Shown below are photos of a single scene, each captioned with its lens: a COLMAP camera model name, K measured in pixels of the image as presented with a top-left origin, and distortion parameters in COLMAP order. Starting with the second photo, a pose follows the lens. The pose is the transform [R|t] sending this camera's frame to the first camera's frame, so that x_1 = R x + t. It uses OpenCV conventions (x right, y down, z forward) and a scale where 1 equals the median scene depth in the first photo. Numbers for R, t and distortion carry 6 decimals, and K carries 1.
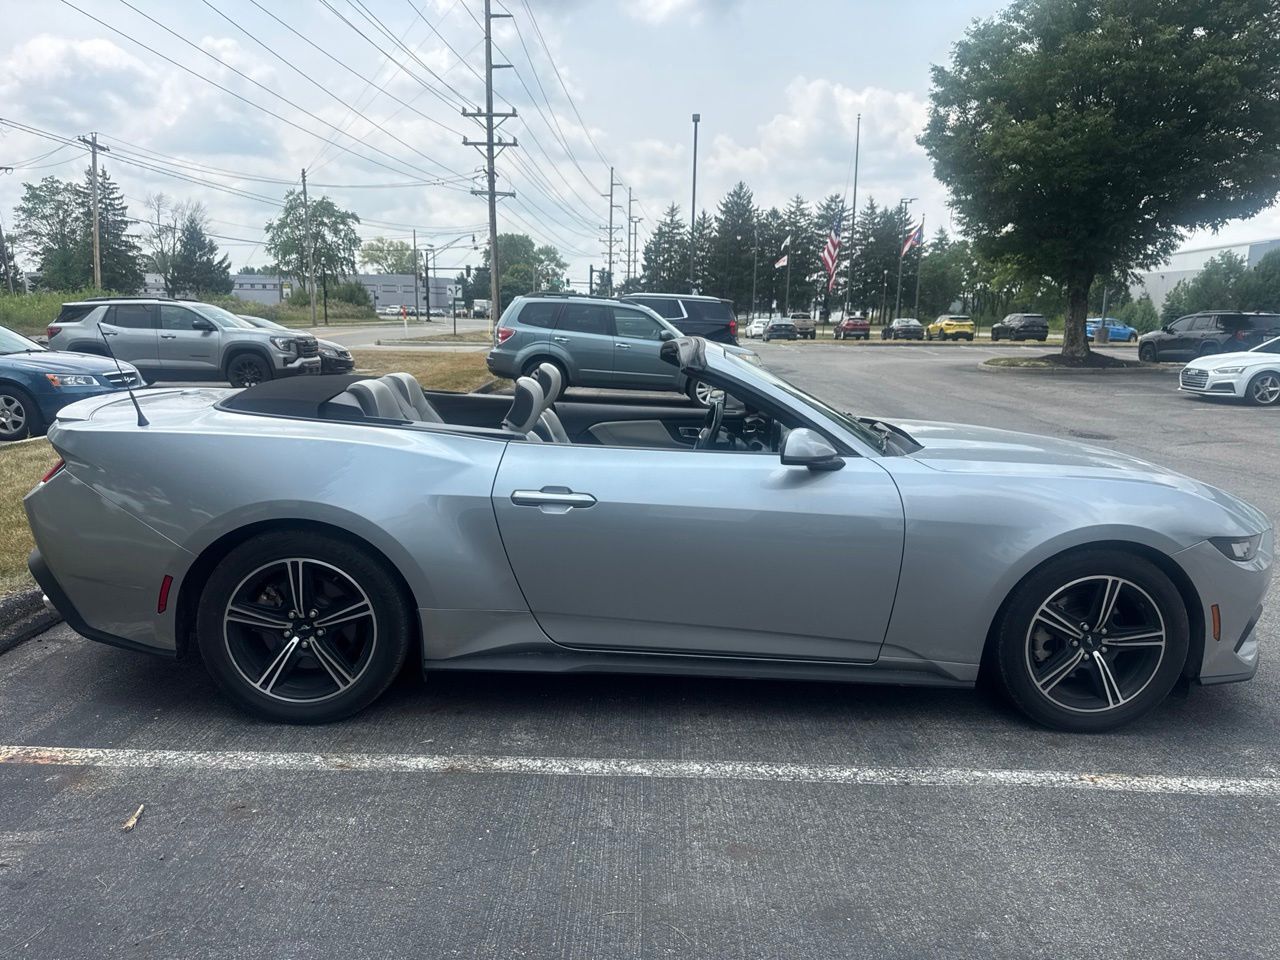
lens RADIAL K [[907.6, 0, 640.0], [0, 907.6, 480.0], [0, 0, 1]] dist [-0.003707, -0.021636]
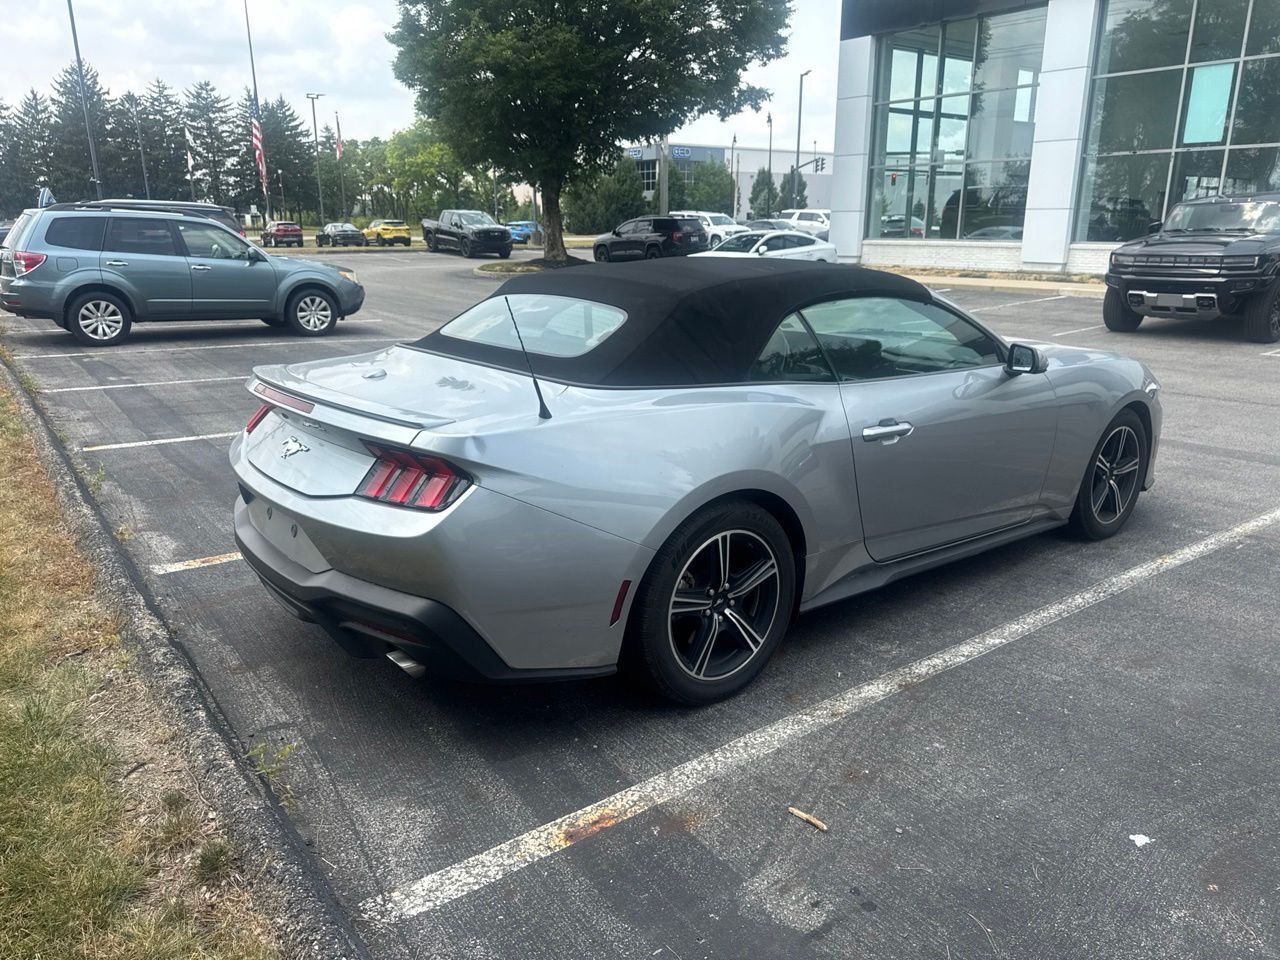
lens RADIAL K [[911.8, 0, 637.1], [0, 911.8, 481.4], [0, 0, 1]] dist [0.000960, -0.011662]
pose [[0.801018, -0.171920, 0.573423, -0.121094], [0.112349, 0.984028, 0.138084, -0.013027], [-0.588003, -0.046185, 0.807539, 0.035309]]
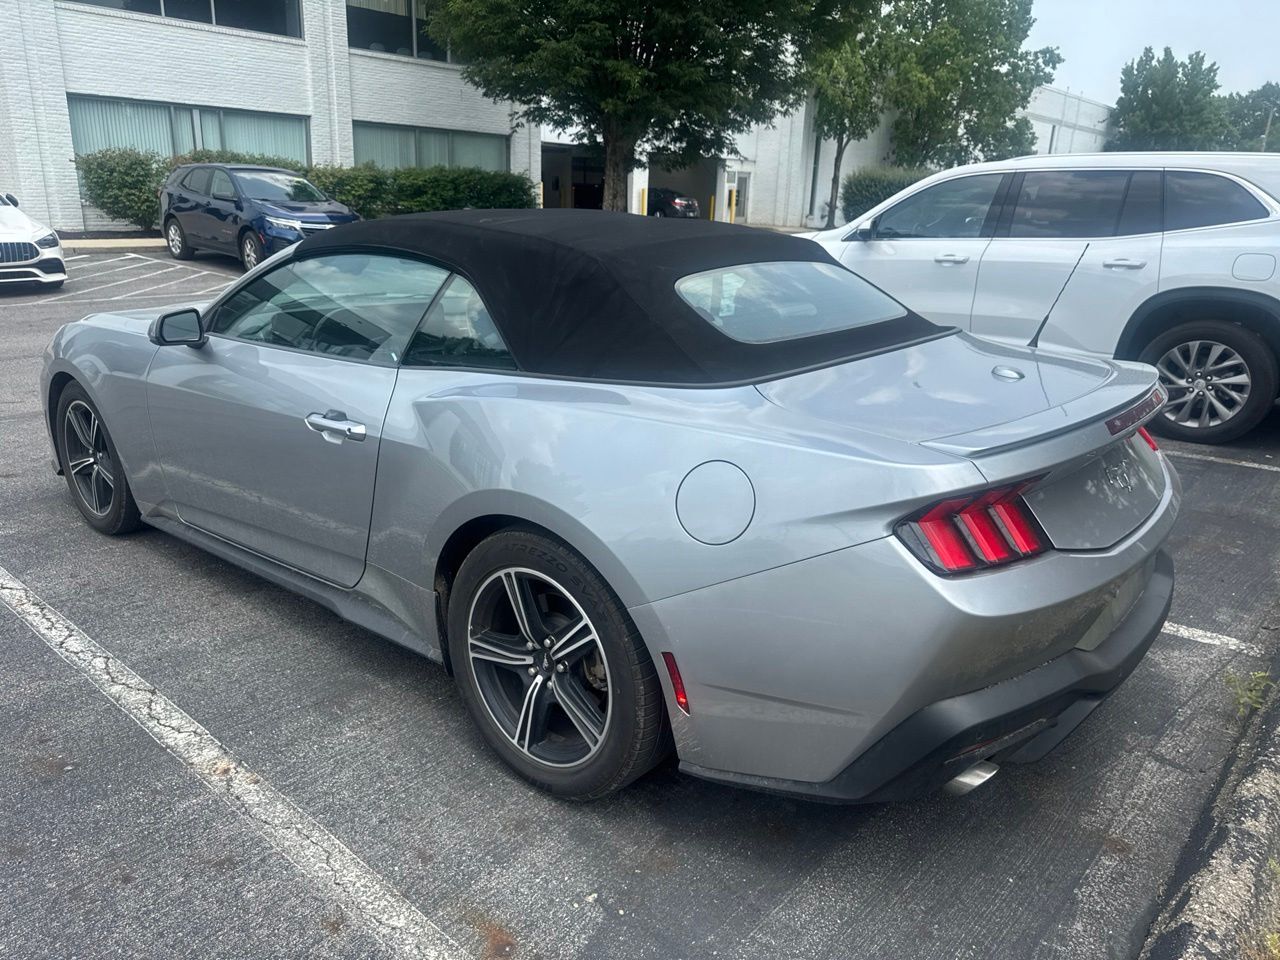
lens RADIAL K [[909.6, 0, 633.9], [0, 909.6, 478.0], [0, 0, 1]] dist [0.002475, -0.015096]
pose [[-0.746304, -0.229830, 0.624667, -0.108600], [0.070496, 0.905923, 0.417534, -0.047341], [-0.661862, 0.355644, -0.659891, 0.246838]]
